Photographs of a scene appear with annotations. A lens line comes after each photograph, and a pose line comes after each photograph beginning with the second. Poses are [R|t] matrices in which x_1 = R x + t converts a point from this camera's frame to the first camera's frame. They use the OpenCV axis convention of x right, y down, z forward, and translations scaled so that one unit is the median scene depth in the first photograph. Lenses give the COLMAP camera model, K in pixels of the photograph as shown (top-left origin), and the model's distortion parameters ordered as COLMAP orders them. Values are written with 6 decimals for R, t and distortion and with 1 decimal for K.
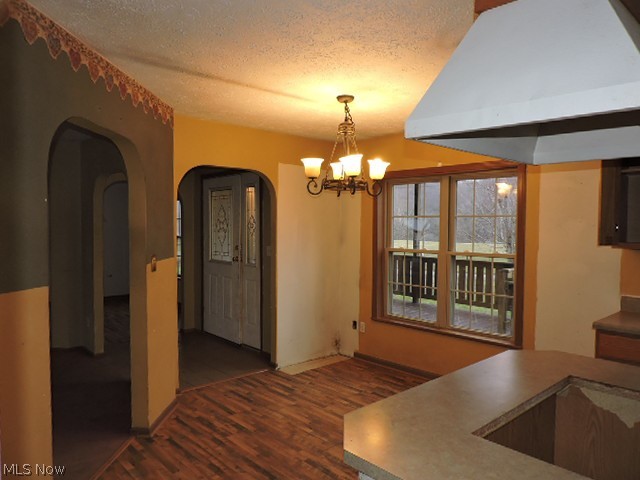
lens RADIAL K [[454.8, 0, 320.5], [0, 454.8, 243.1], [0, 0, 1]] dist [-0.024810, -0.001930]
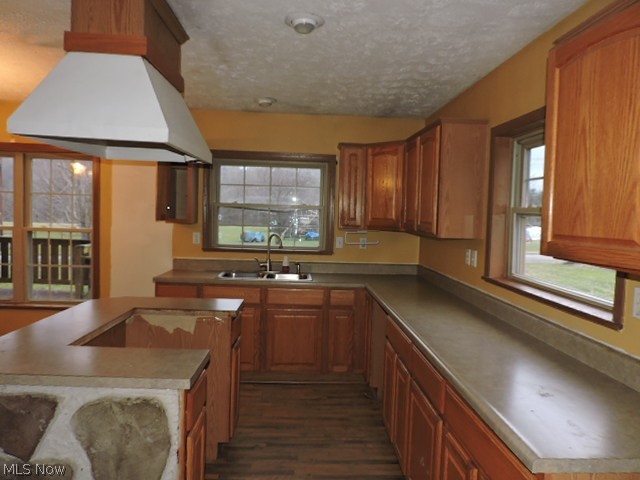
lens RADIAL K [[454.8, 0, 320.5], [0, 454.8, 243.1], [0, 0, 1]] dist [-0.024810, -0.001930]
pose [[0.637835, -0.033406, 0.769448, -0.074058], [-0.000840, 0.999028, 0.044070, 0.008462], [-0.770173, -0.028756, 0.637187, -0.159587]]
